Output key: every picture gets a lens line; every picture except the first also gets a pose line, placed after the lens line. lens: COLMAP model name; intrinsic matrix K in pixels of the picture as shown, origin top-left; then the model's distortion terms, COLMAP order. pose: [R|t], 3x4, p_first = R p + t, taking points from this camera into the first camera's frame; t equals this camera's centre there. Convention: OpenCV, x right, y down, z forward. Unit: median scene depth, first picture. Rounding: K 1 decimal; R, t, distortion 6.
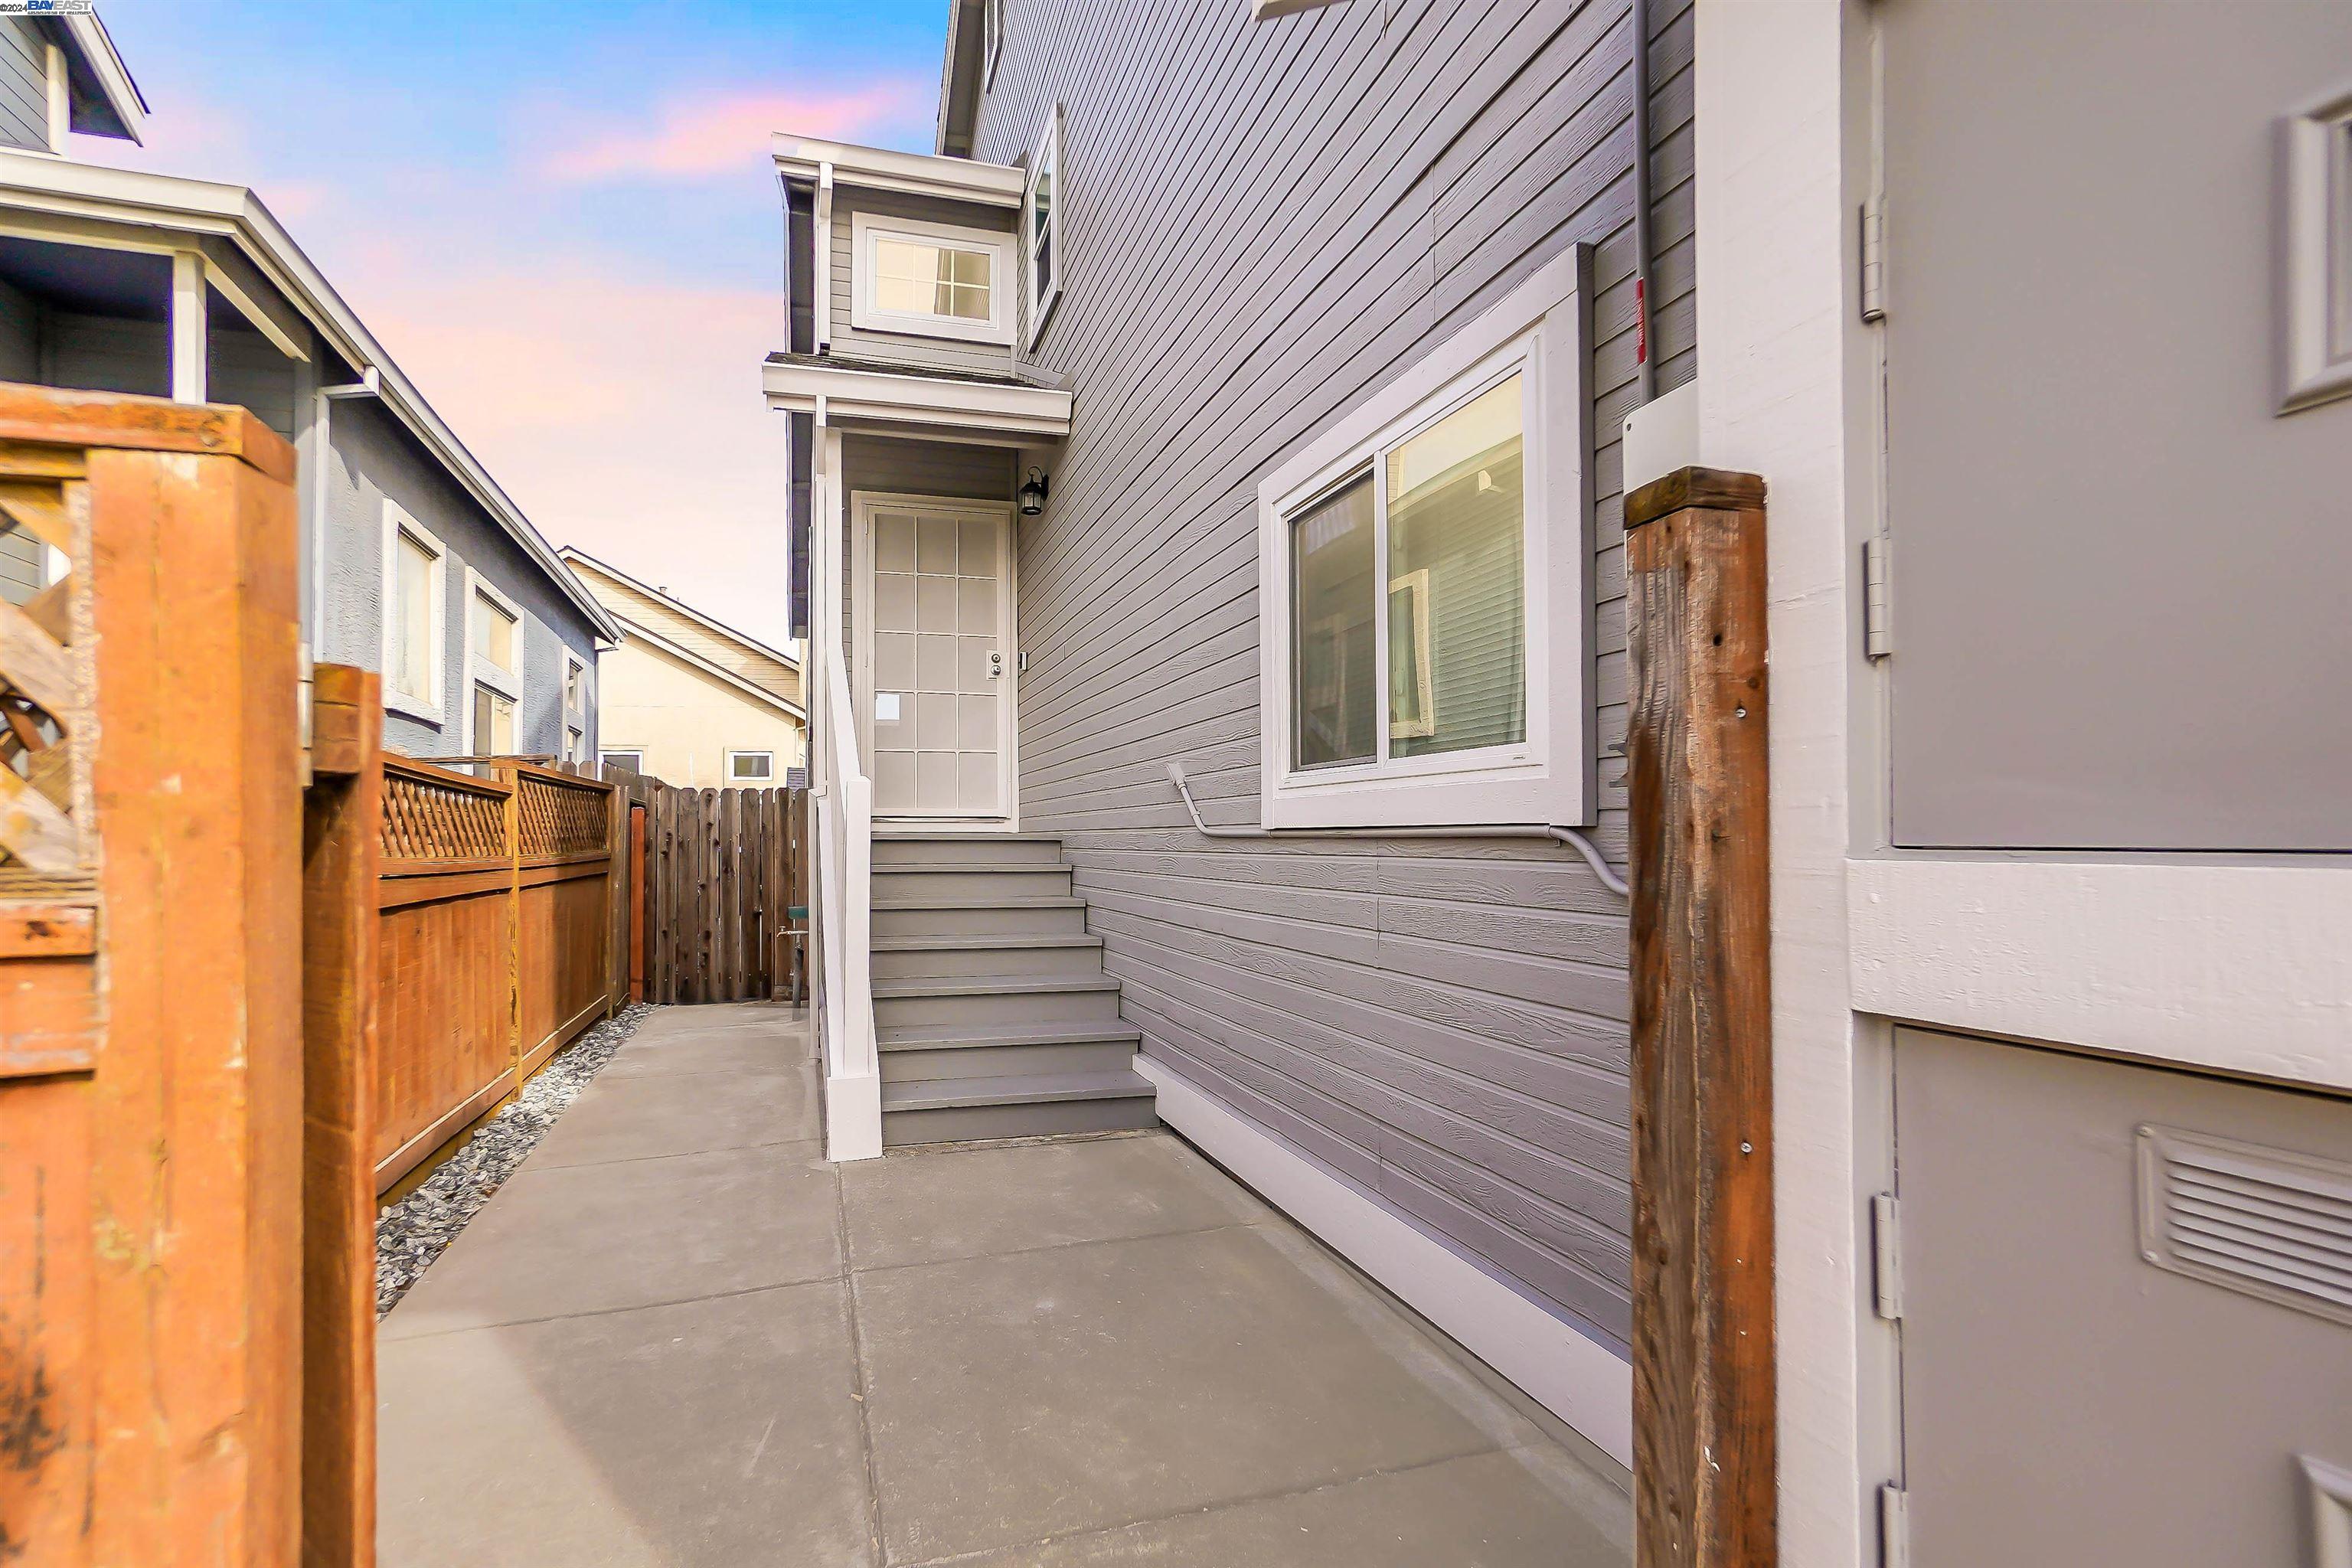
lens RADIAL K [[1022.3, 0, 1043.2], [0, 1022.3, 791.4], [0, 0, 1]] dist [-0.001459, 0.000084]
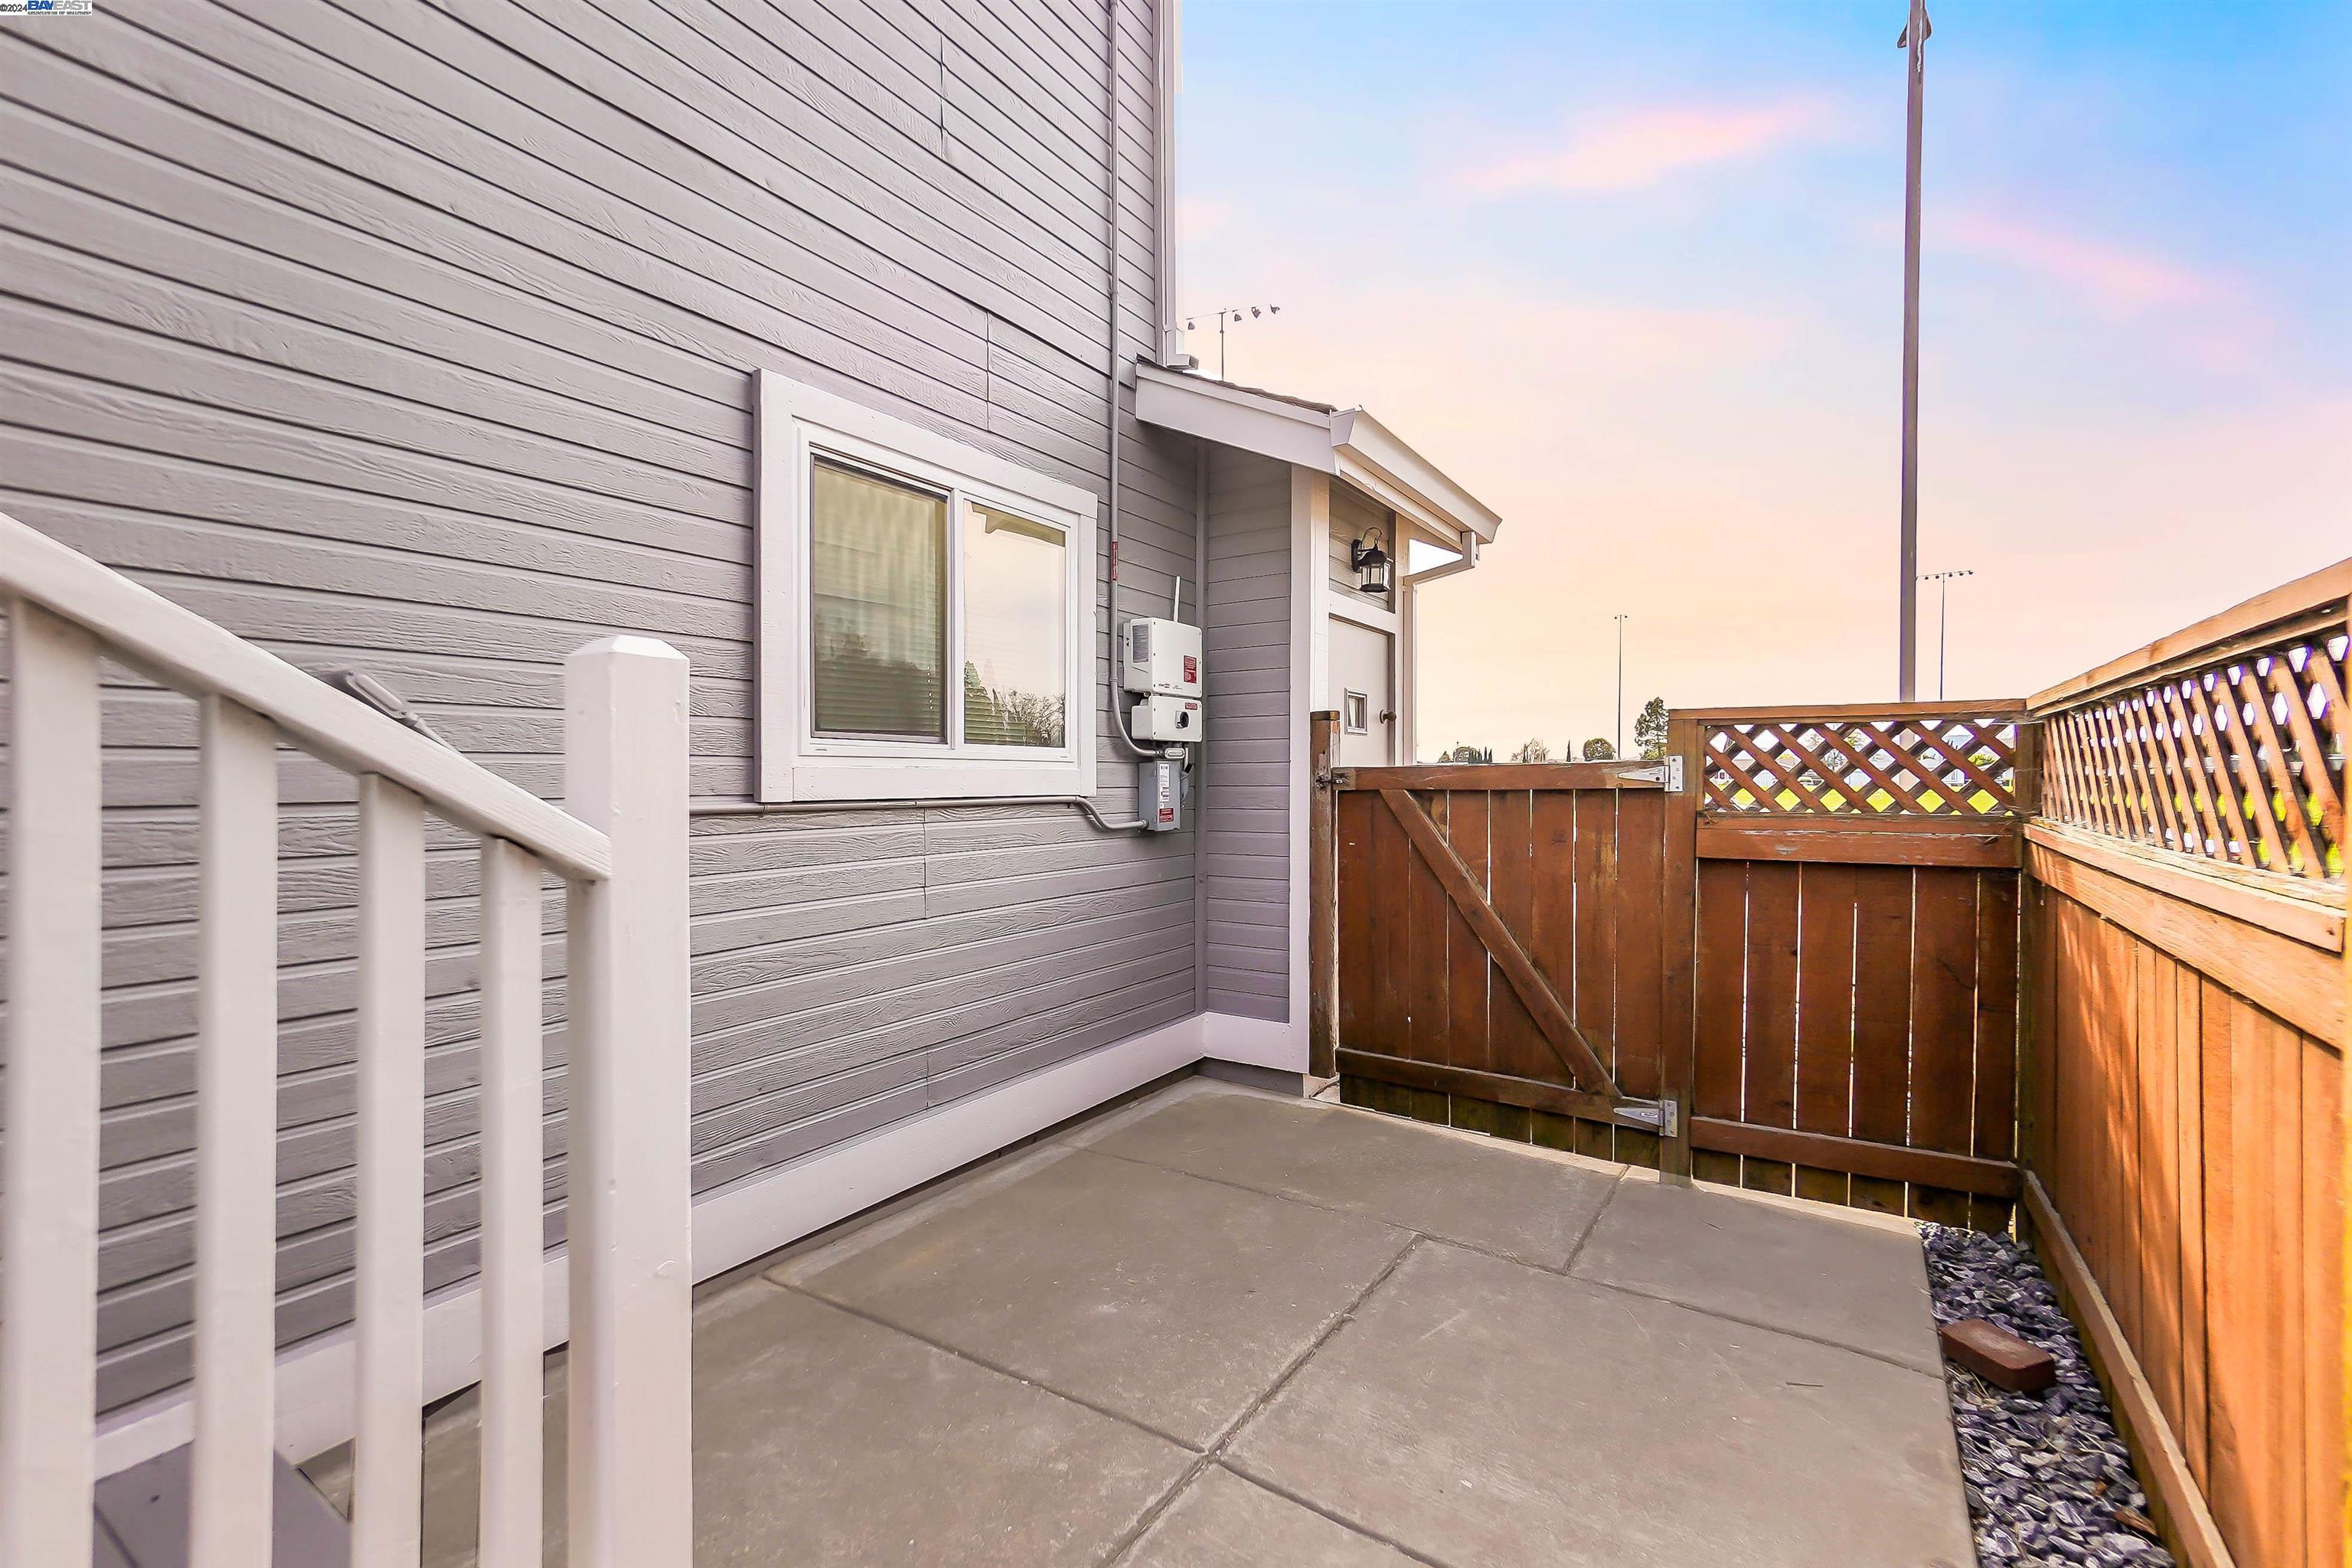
lens RADIAL K [[1019.4, 0, 1176.0], [0, 1019.4, 784.0], [0, 0, 1]] dist [-0.042777, 0.000093]
pose [[-0.686951, 0.012417, 0.726597, -0.337629], [-0.016240, 0.999342, -0.032432, 0.024833], [-0.726522, -0.034079, -0.686298, 0.757224]]
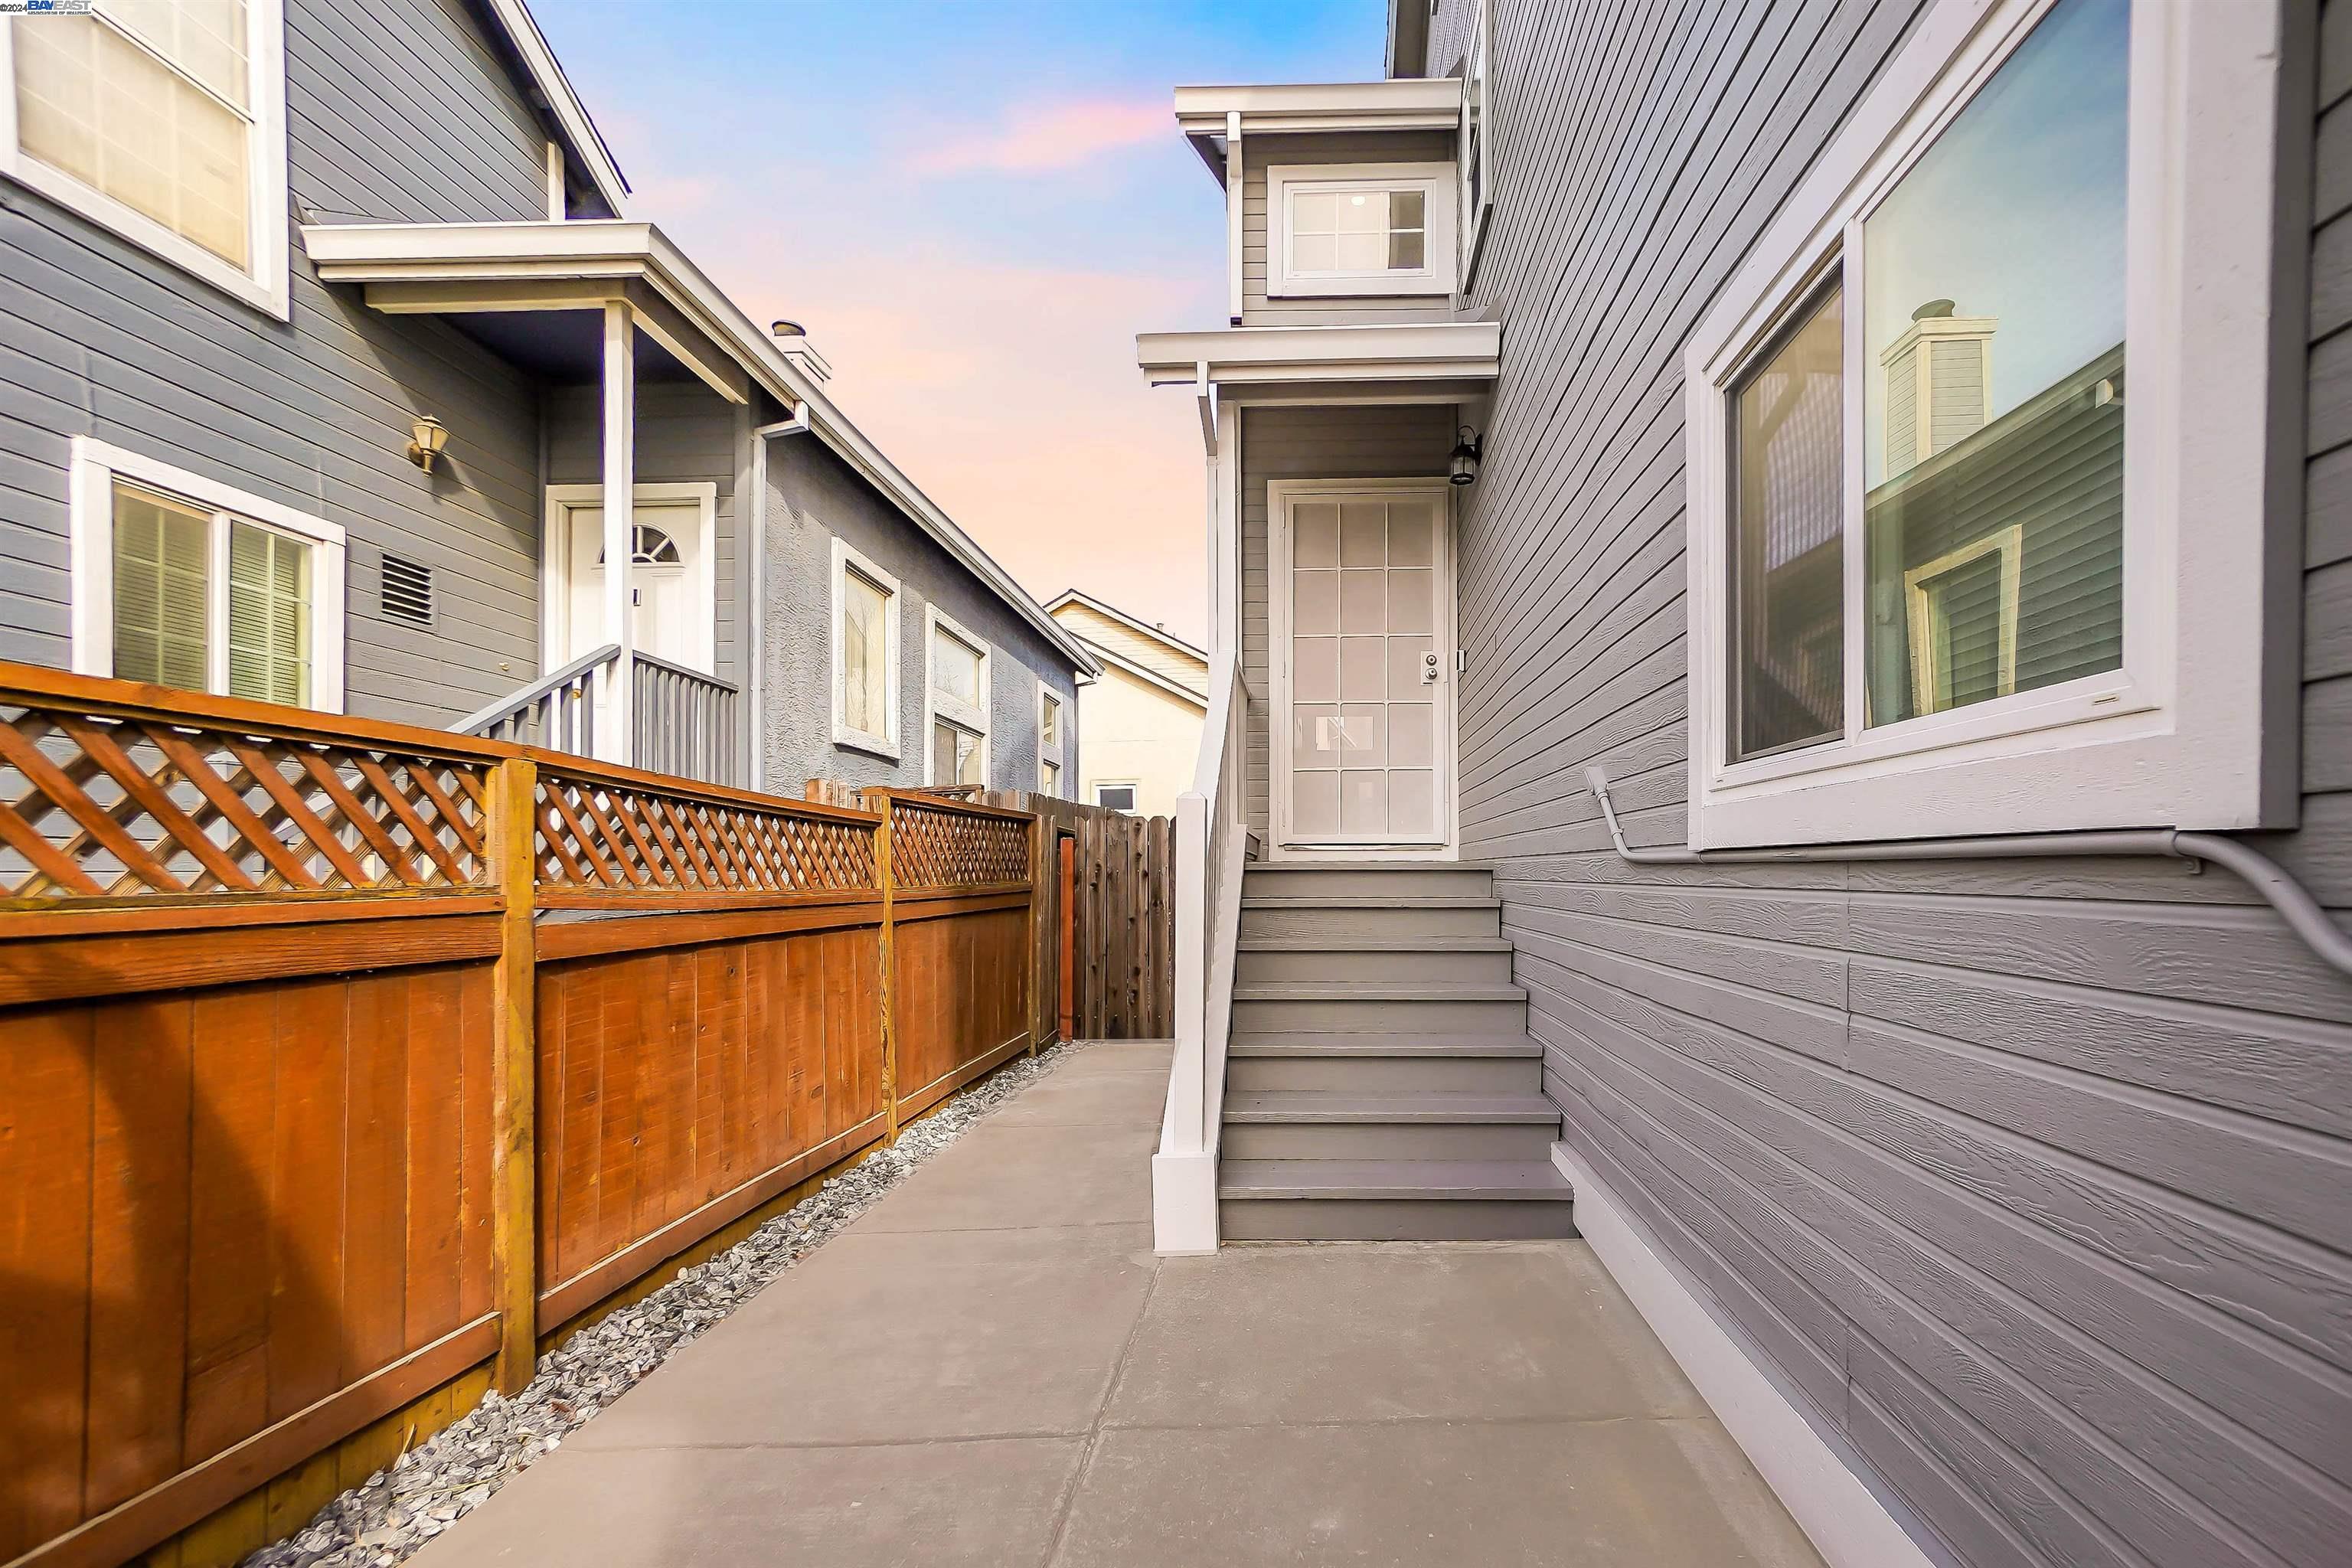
lens RADIAL K [[1041.6, 0, 1288.0], [0, 1041.6, 860.6], [0, 0, 1]] dist [-0.013460, 0.000302]
pose [[0.967944, -0.006292, -0.251088, 0.075515], [0.015709, 0.999246, 0.035518, 0.008360], [0.250675, -0.038324, 0.967312, 0.150632]]
